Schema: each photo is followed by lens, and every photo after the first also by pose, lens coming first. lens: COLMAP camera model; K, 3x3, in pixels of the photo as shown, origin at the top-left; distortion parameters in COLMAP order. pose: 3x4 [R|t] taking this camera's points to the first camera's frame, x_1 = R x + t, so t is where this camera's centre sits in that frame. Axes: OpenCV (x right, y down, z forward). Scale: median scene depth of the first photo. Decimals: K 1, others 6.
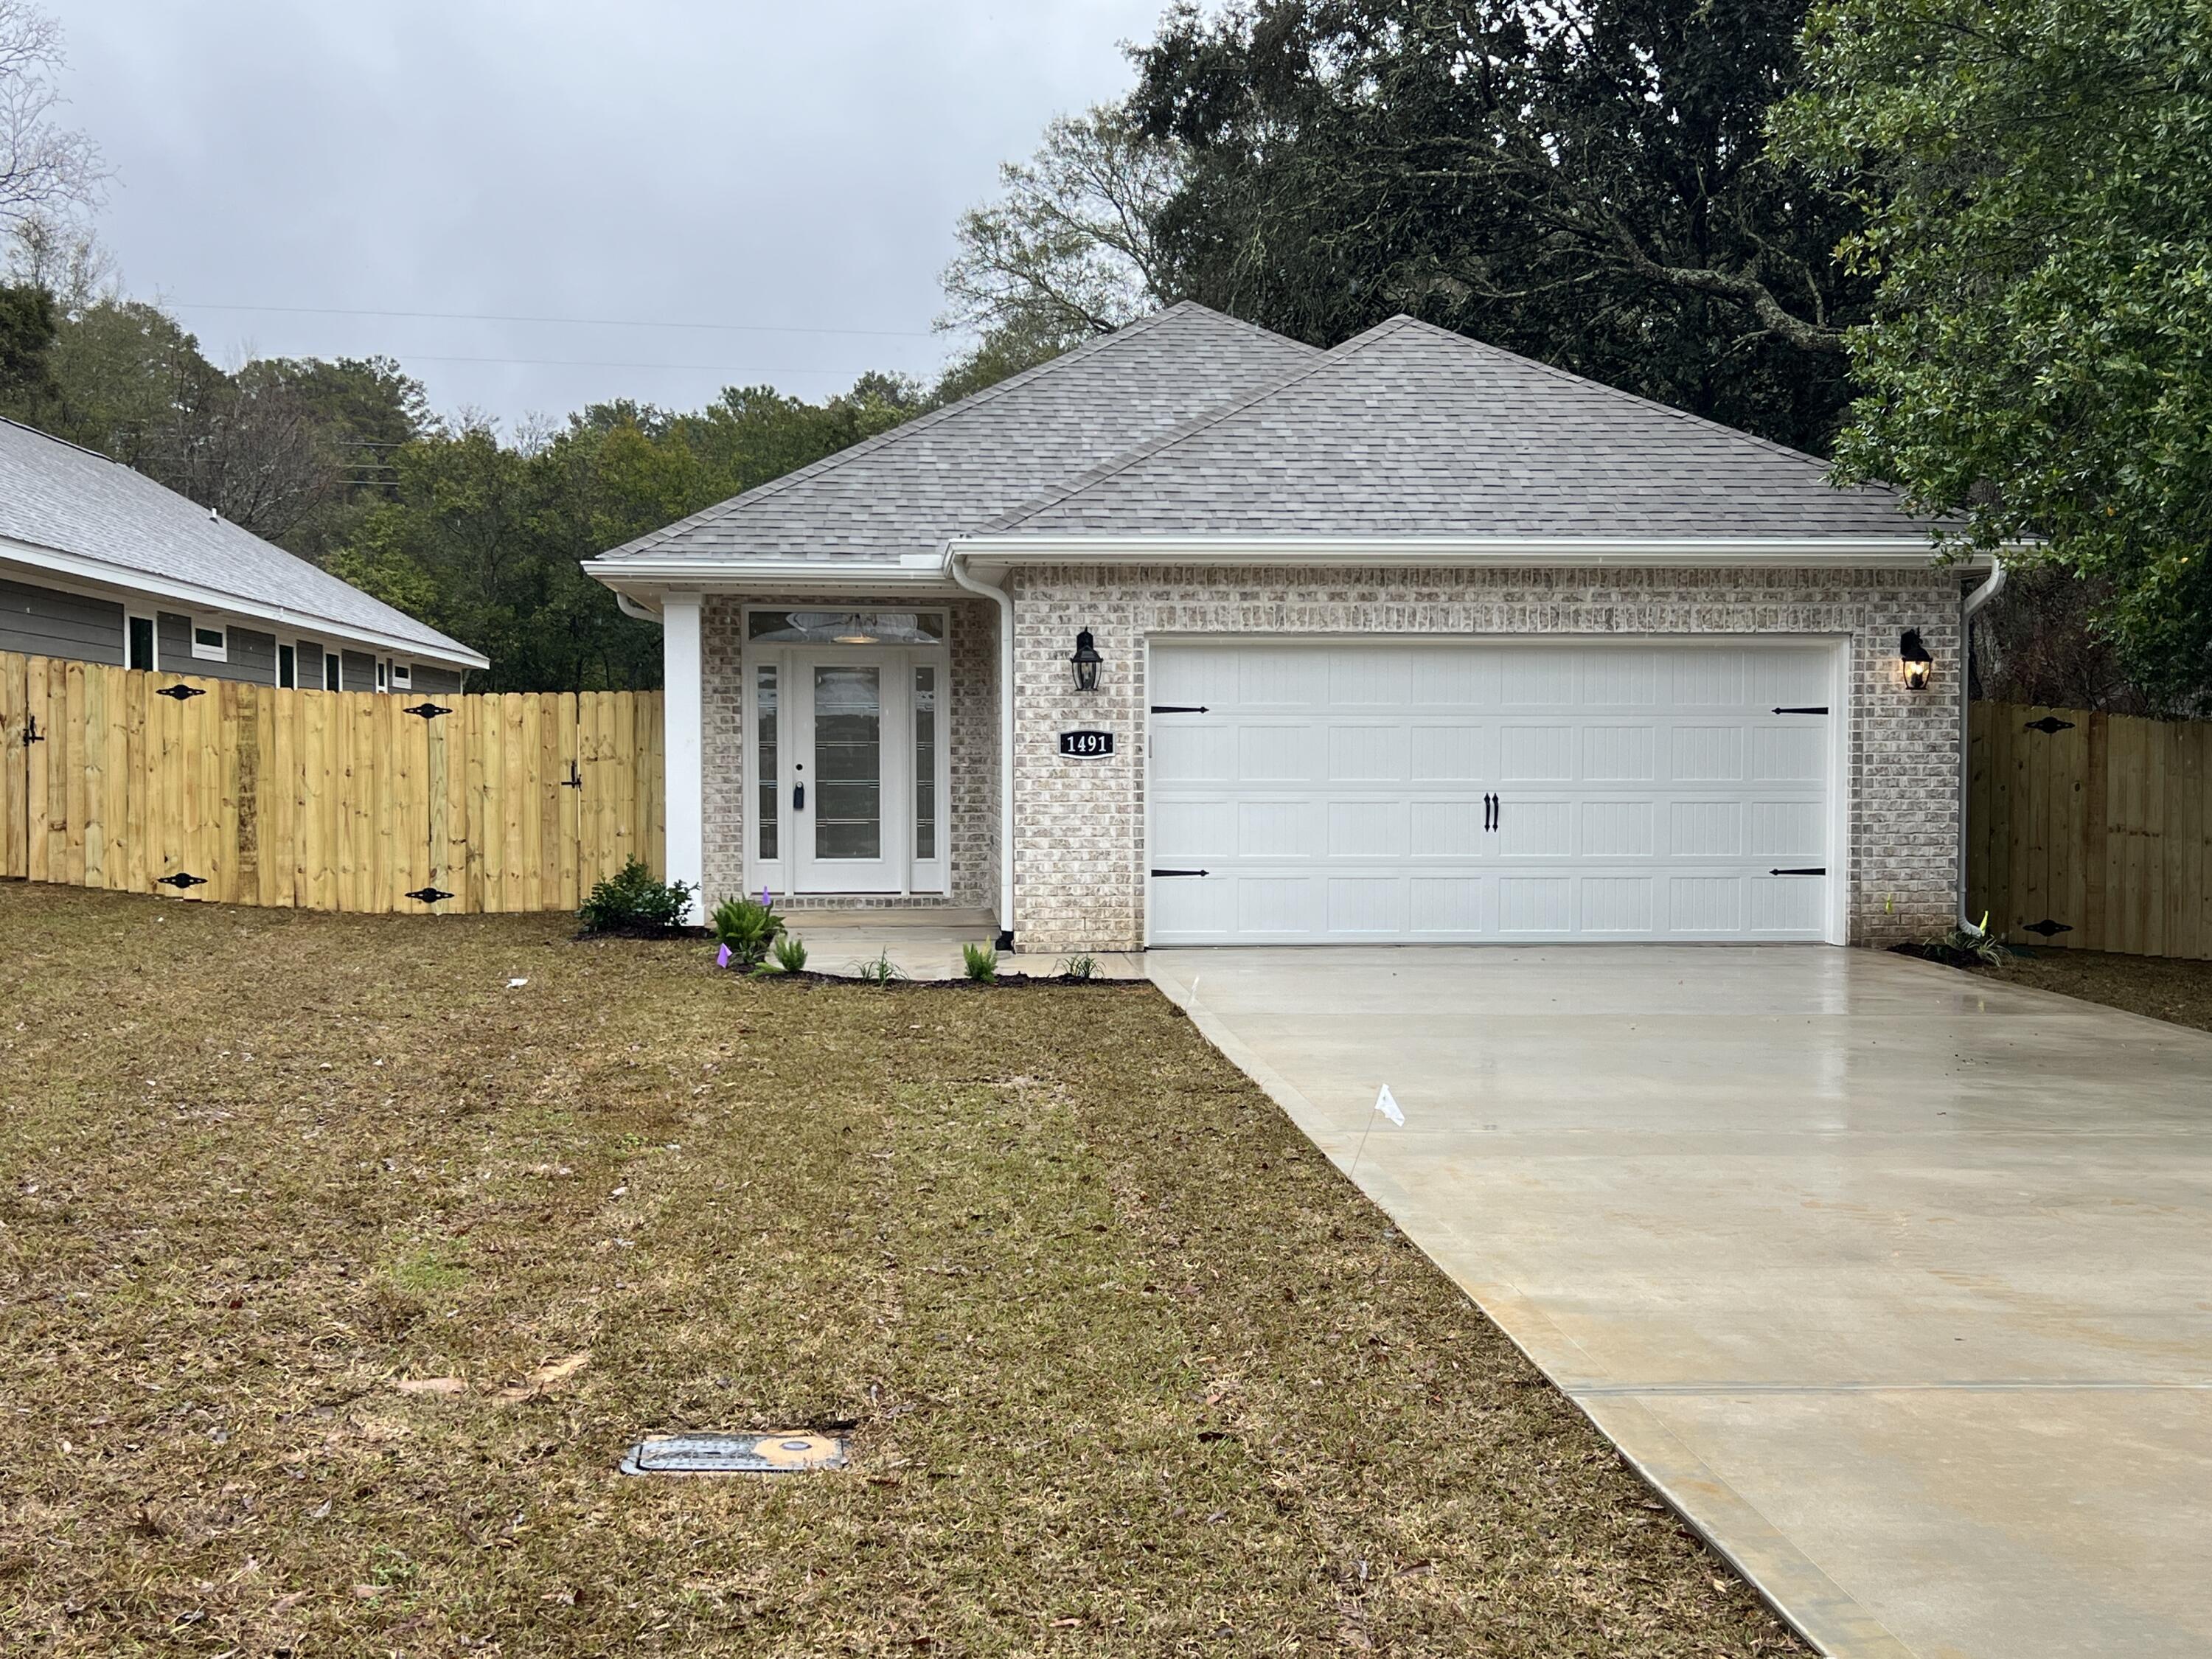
lens RADIAL K [[2432.6, 0, 1090.6], [0, 2432.6, 850.8], [0, 0, 1]] dist [0.139256, 0.000000]
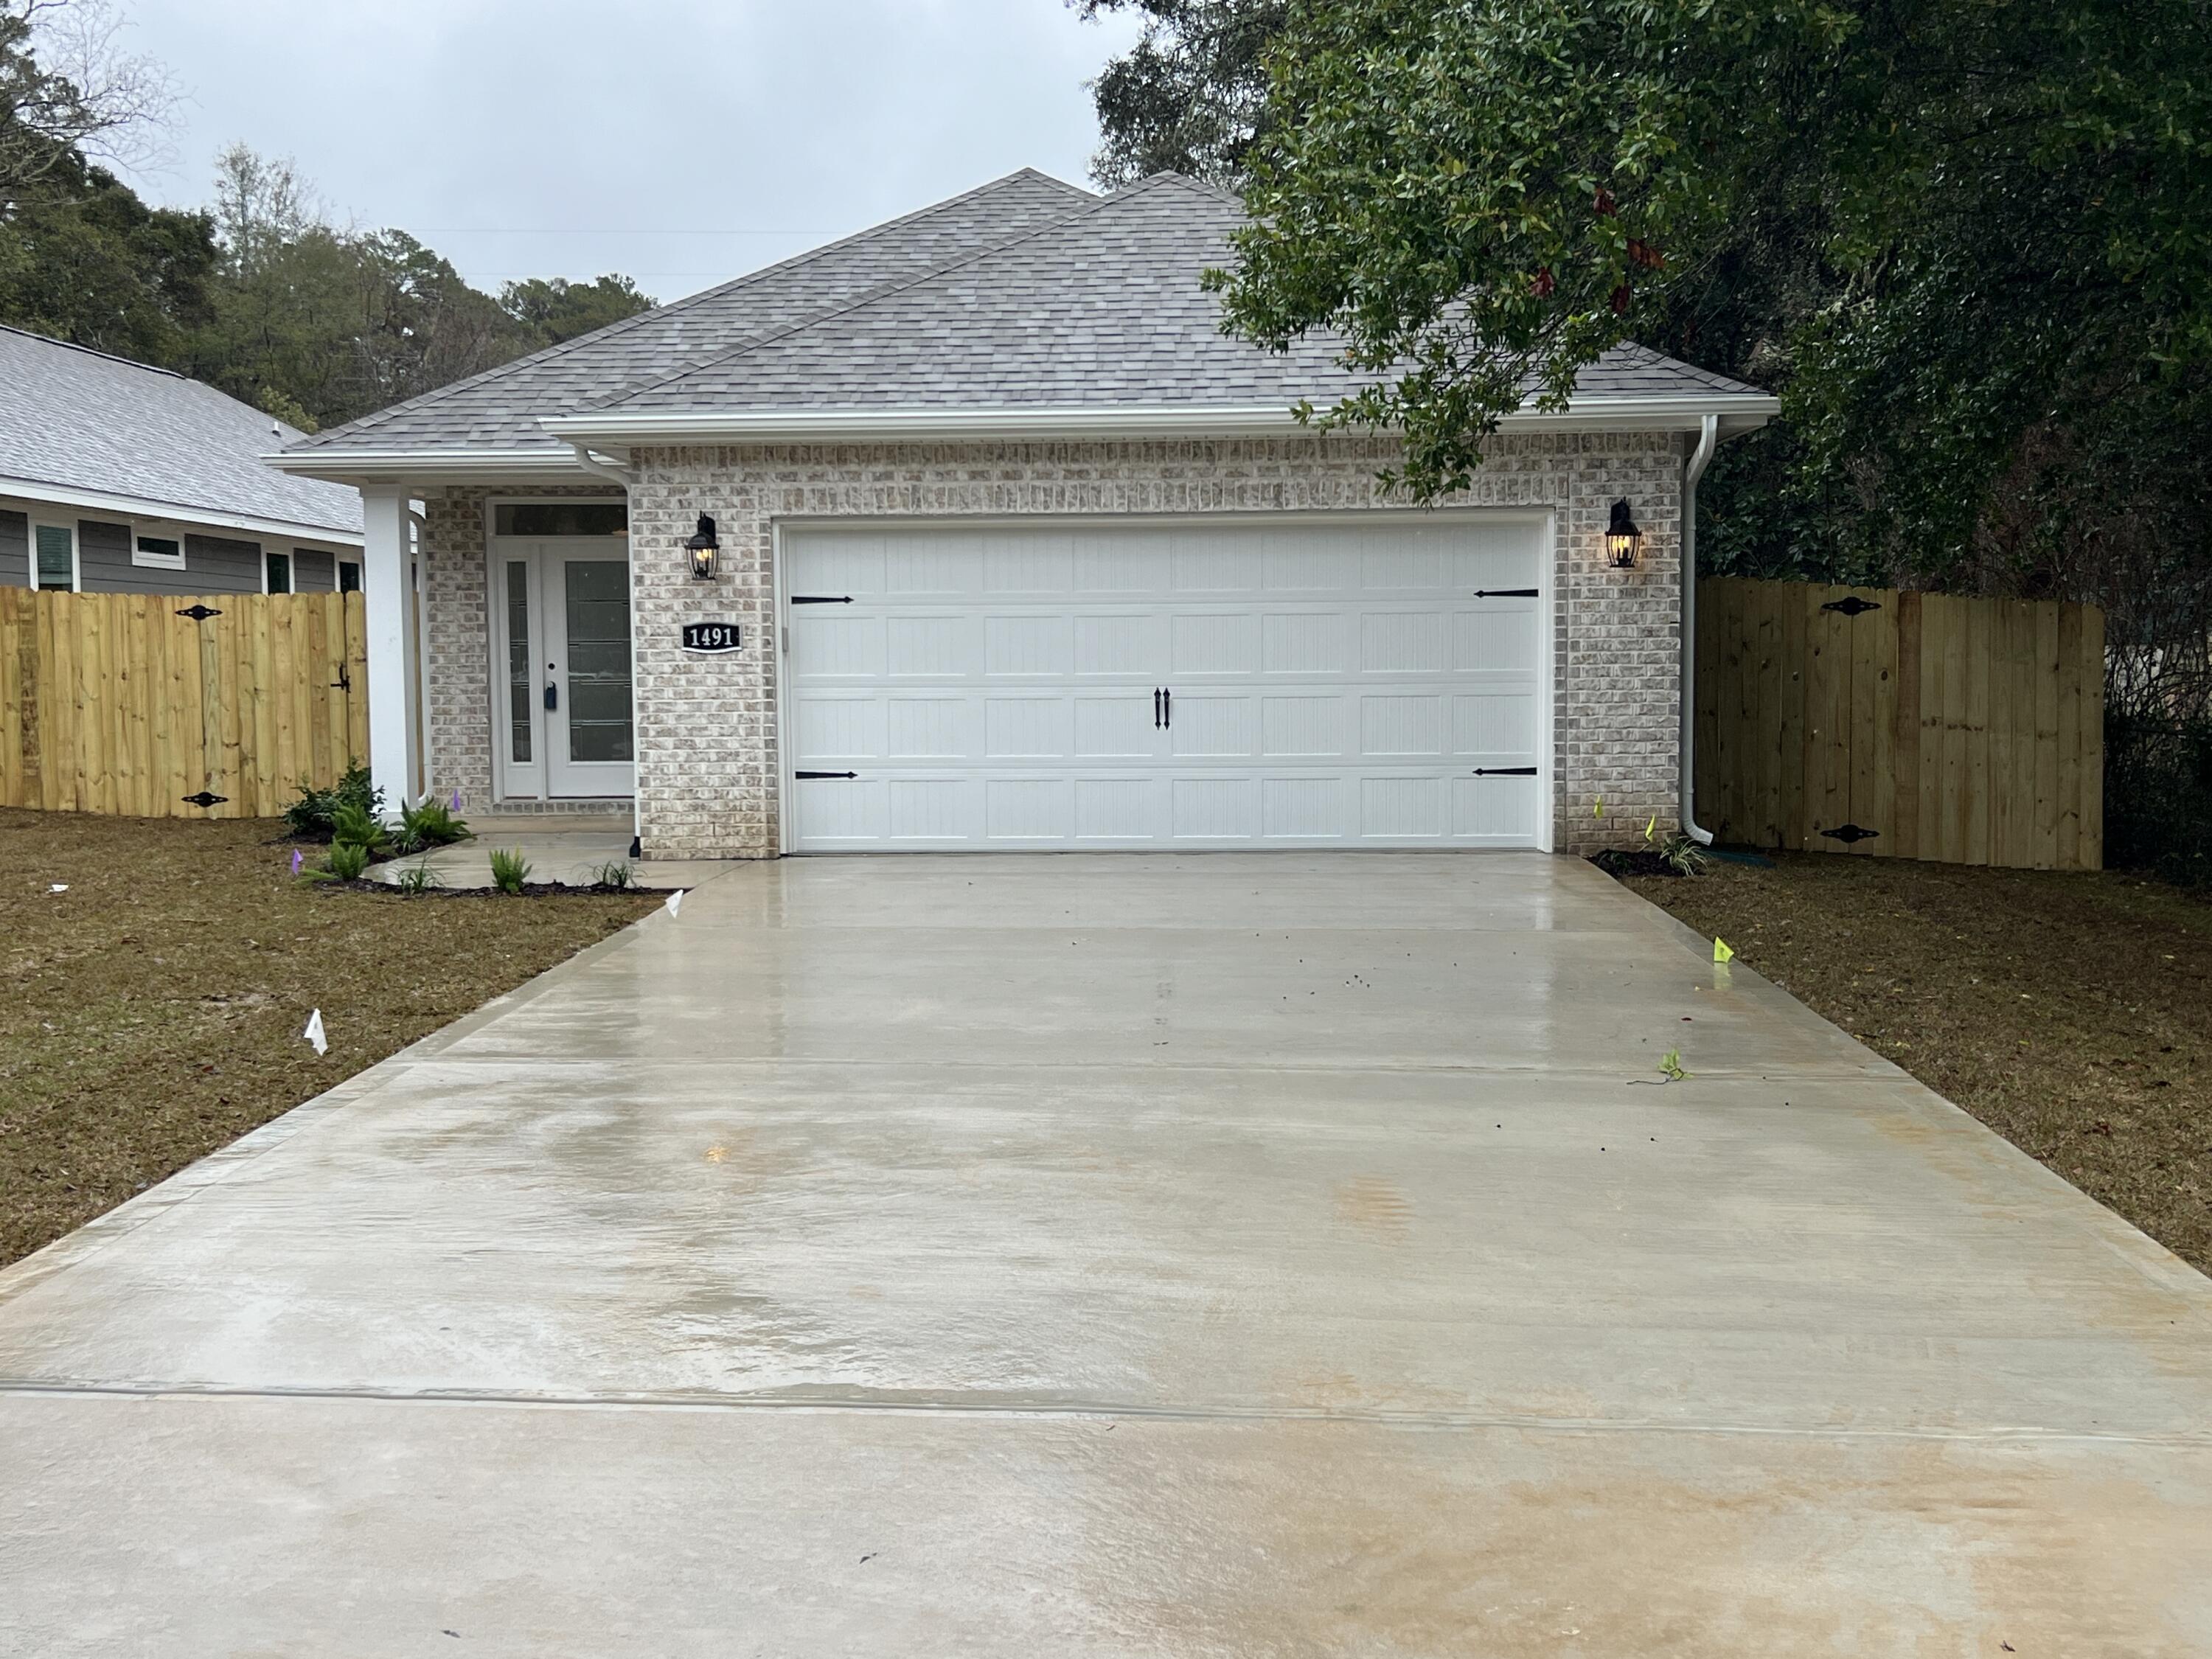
lens RADIAL K [[2432.6, 0, 1115.5], [0, 2432.6, 815.8], [0, 0, 1]] dist [0.139256, 0.000000]
pose [[0.987543, -0.000100, -0.157350, 0.290246], [0.003763, 0.999729, 0.022981, 0.003654], [0.157305, -0.023287, 0.987275, 0.090214]]
